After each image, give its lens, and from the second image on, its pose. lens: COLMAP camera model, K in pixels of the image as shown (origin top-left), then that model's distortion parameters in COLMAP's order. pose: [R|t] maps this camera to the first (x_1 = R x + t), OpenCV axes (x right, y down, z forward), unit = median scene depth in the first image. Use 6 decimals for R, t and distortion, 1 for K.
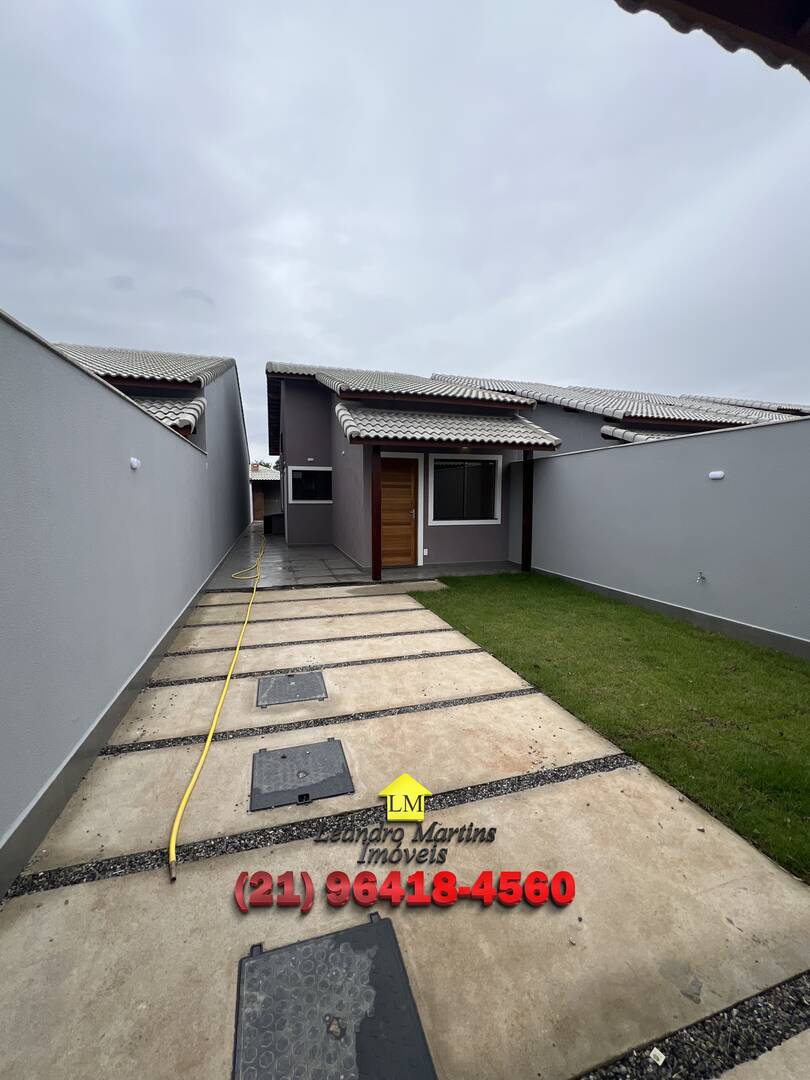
lens RADIAL K [[444.8, 0, 405.0], [0, 444.8, 540.0], [0, 0, 1]] dist [-0.000616, -0.000031]
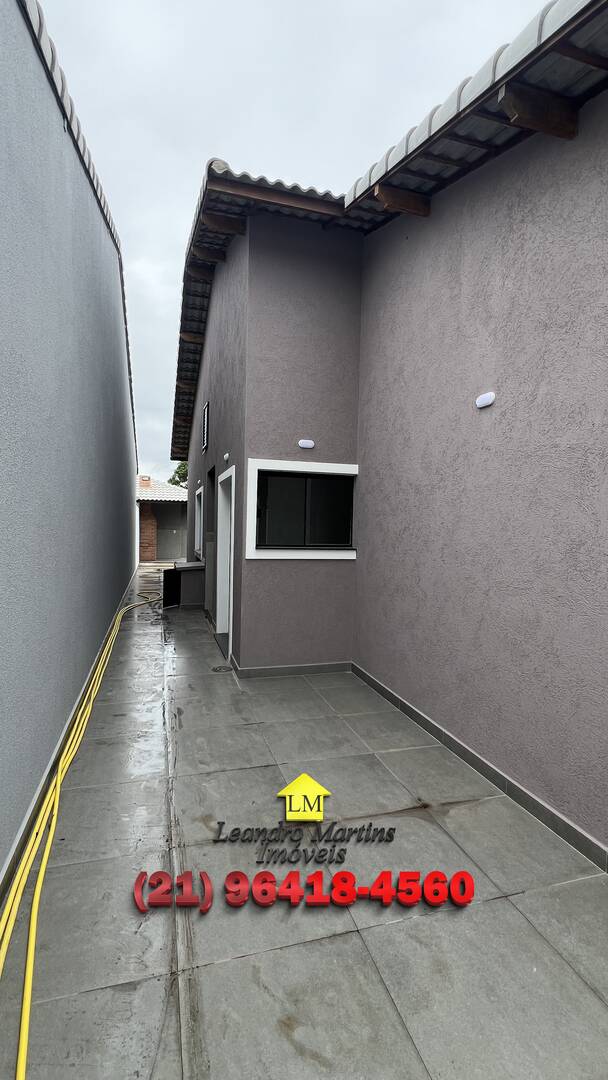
lens RADIAL K [[497.0, 0, 306.7], [0, 497.0, 541.2], [0, 0, 1]] dist [-0.003287, 0.000429]
pose [[0.999819, 0.018817, 0.002720, -0.362540], [-0.018610, 0.997870, -0.062527, -0.122690], [-0.003891, 0.062465, 0.998040, 1.002482]]
